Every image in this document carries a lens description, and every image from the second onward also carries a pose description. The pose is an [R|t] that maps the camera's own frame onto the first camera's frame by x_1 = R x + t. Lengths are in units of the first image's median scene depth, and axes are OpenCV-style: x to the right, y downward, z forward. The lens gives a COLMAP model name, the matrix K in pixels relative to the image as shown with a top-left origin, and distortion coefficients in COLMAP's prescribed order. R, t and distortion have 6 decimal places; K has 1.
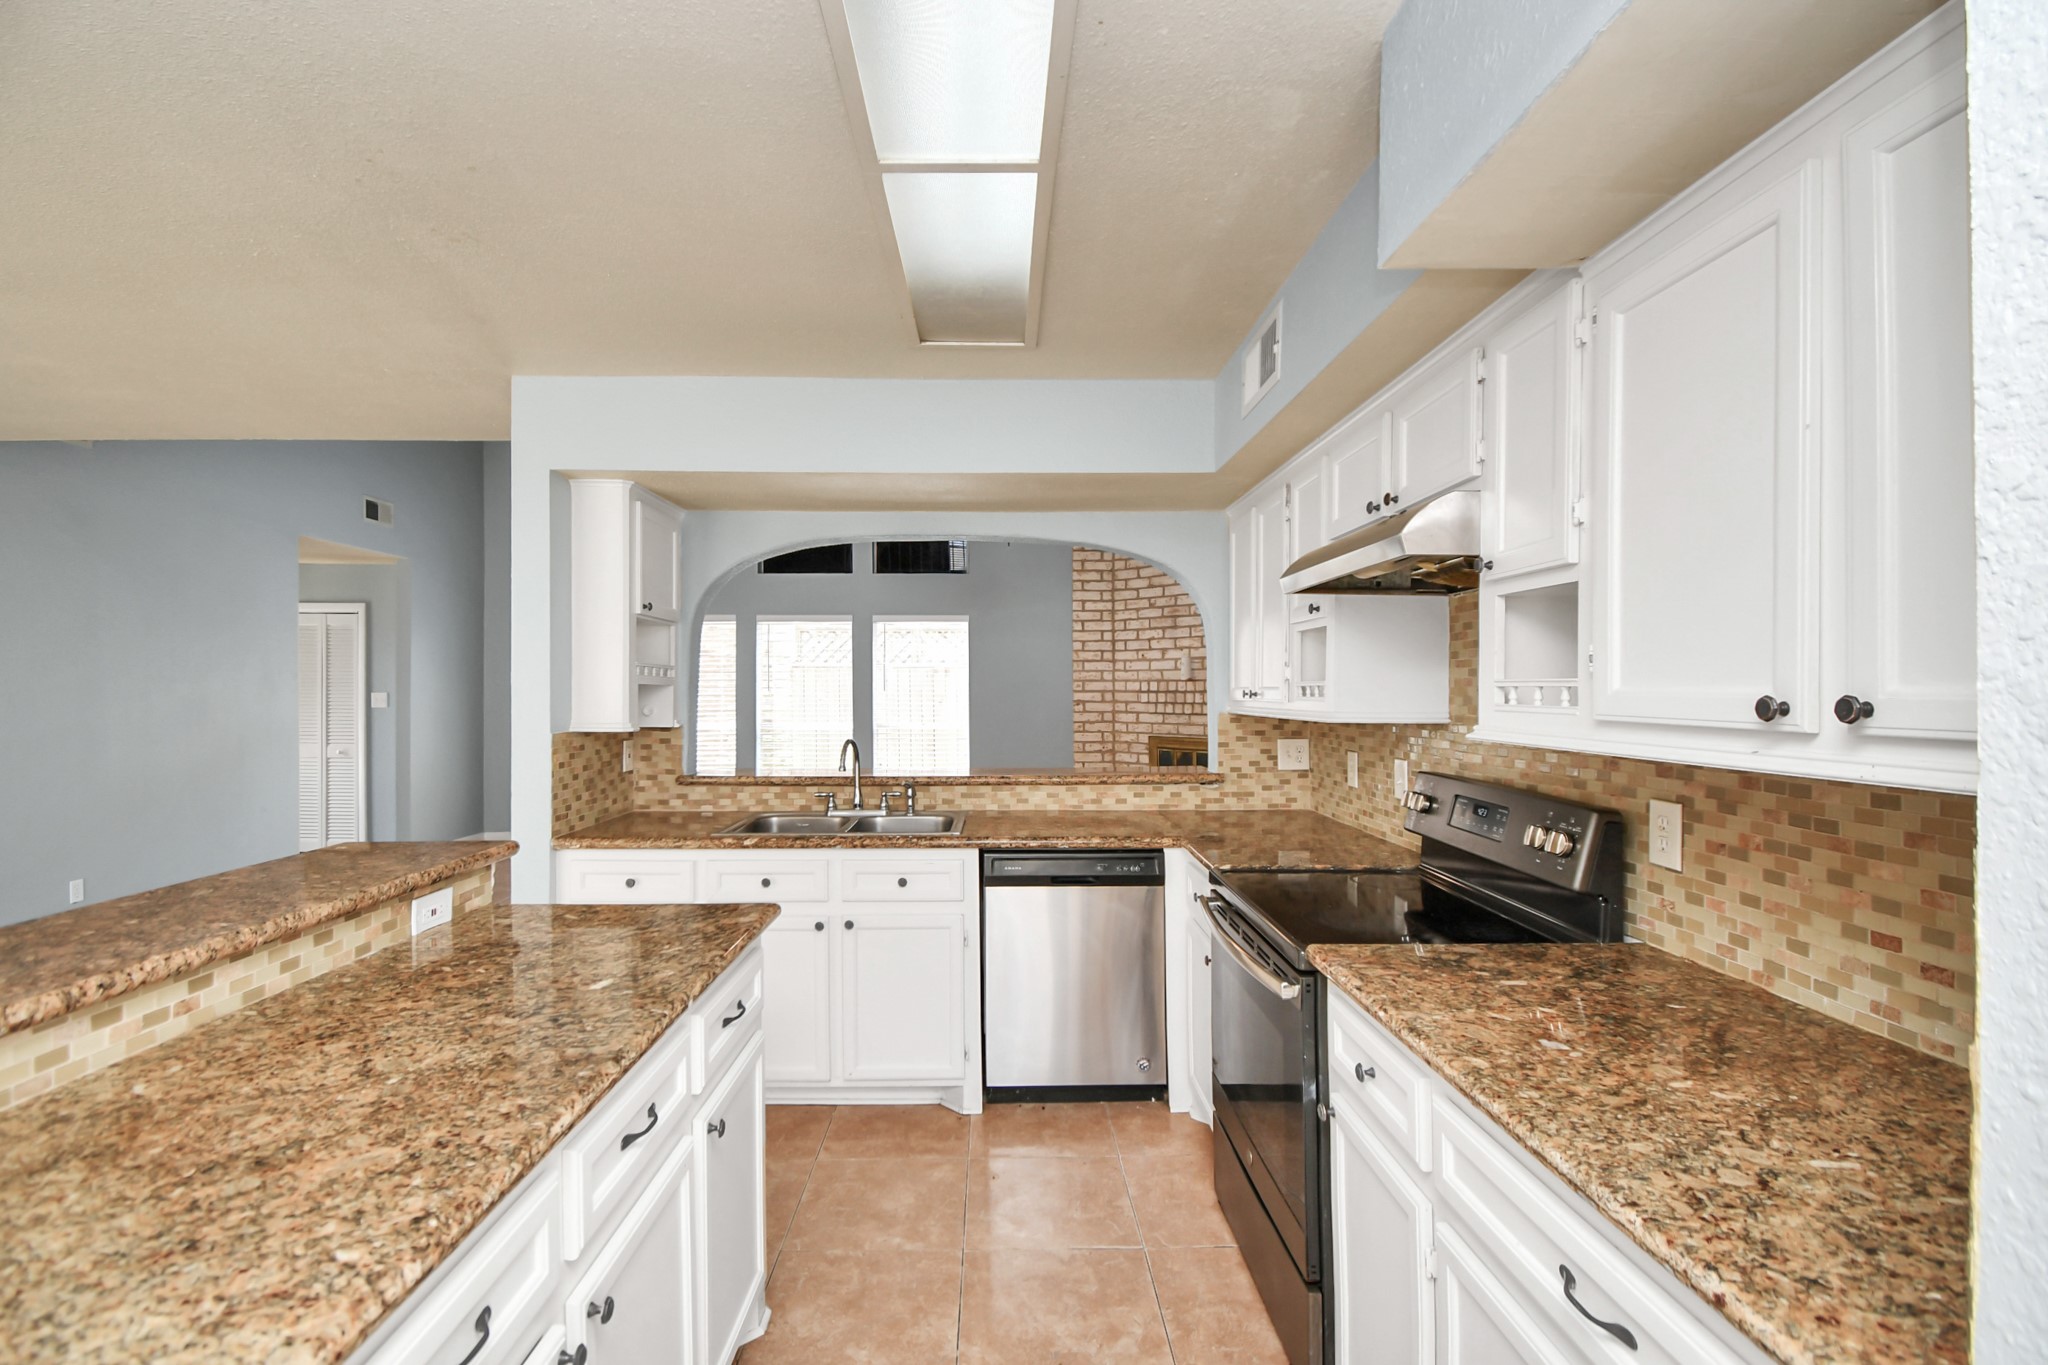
lens RADIAL K [[918.7, 0, 1004.5], [0, 918.7, 685.7], [0, 0, 1]] dist [0.016486, -0.023068]
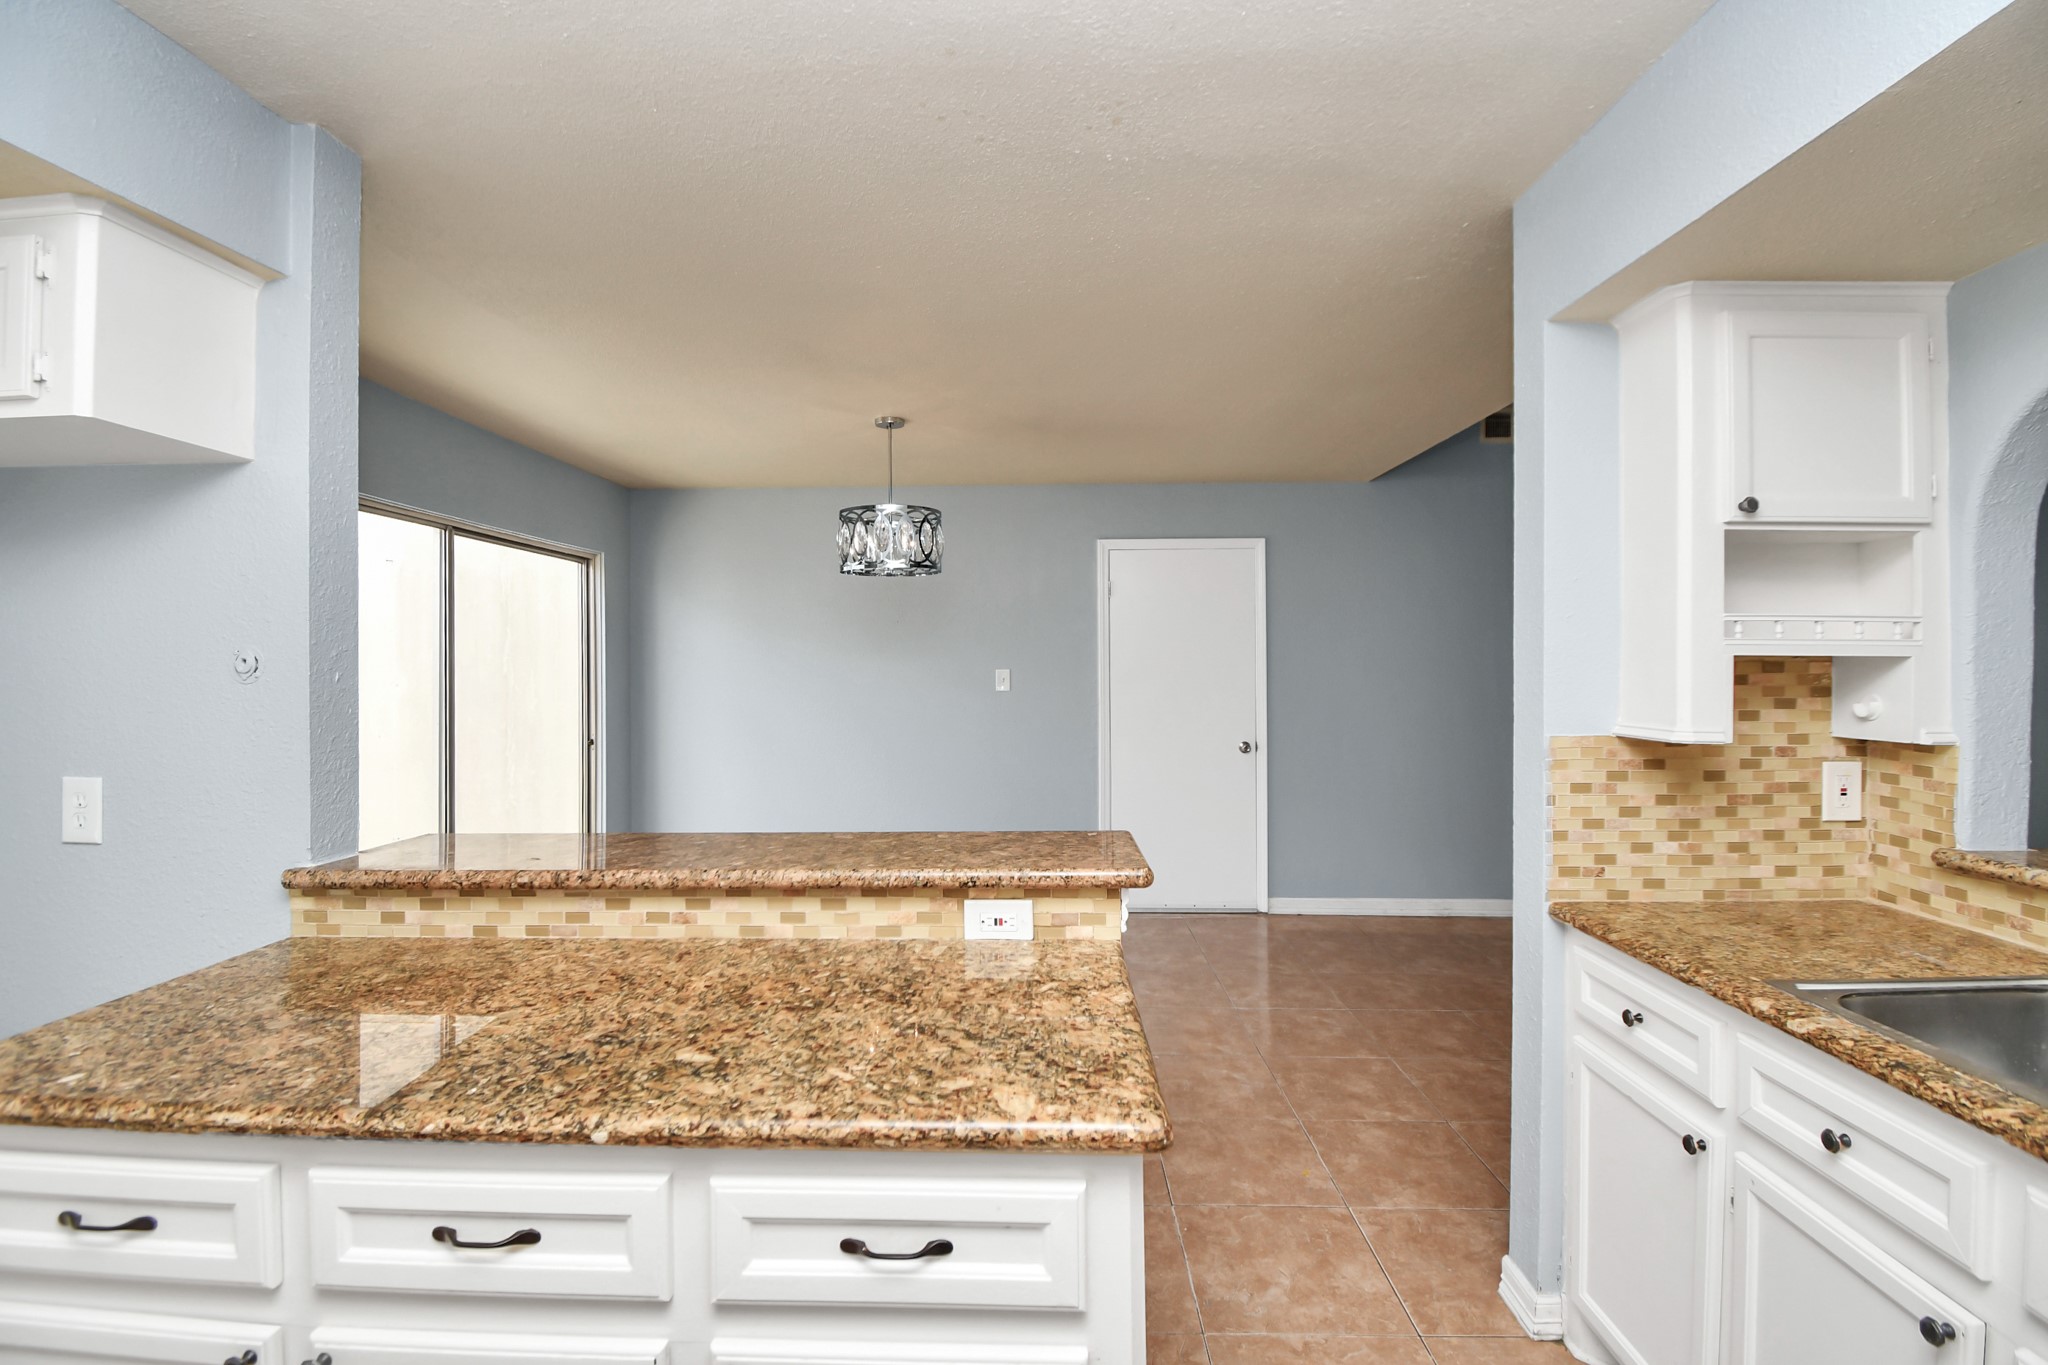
lens RADIAL K [[918.7, 0, 1004.5], [0, 918.7, 685.7], [0, 0, 1]] dist [0.016486, -0.023068]
pose [[-0.042900, 0.021954, -0.998838, 0.060849], [0.007343, 0.999738, 0.021658, 0.000857], [0.999052, -0.006406, -0.043050, 0.260183]]
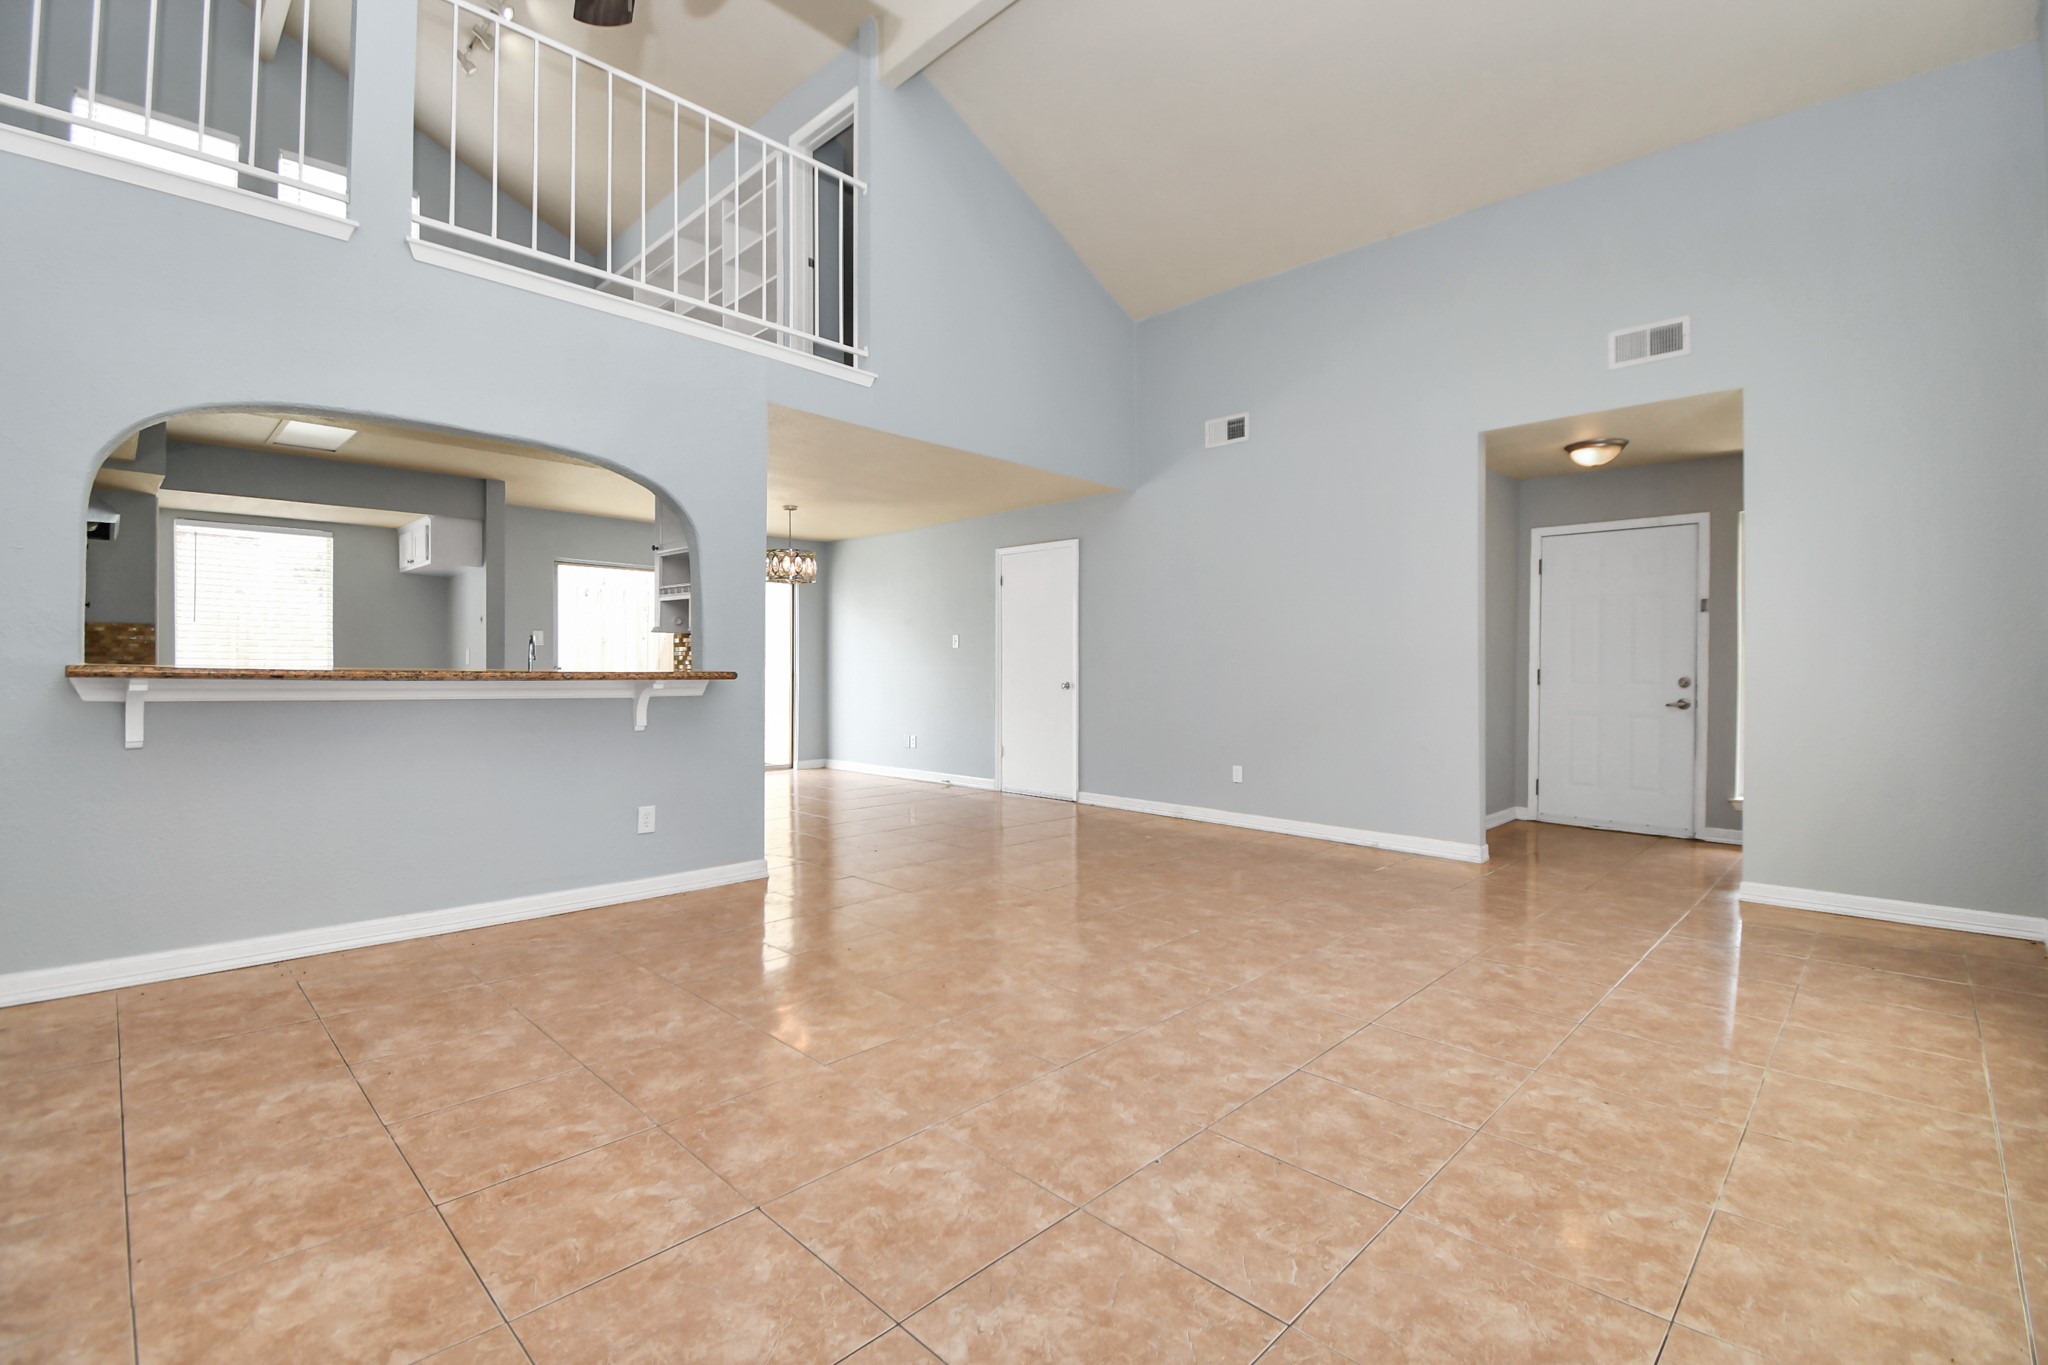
lens RADIAL K [[879.9, 0, 990.7], [0, 879.9, 675.4], [0, 0, 1]] dist [-0.013619, -0.000260]
pose [[-0.704759, 0.001113, -0.709446, 0.096132], [-0.005424, 0.999961, 0.006957, 0.047406], [0.709426, 0.008751, -0.704726, 1.028358]]
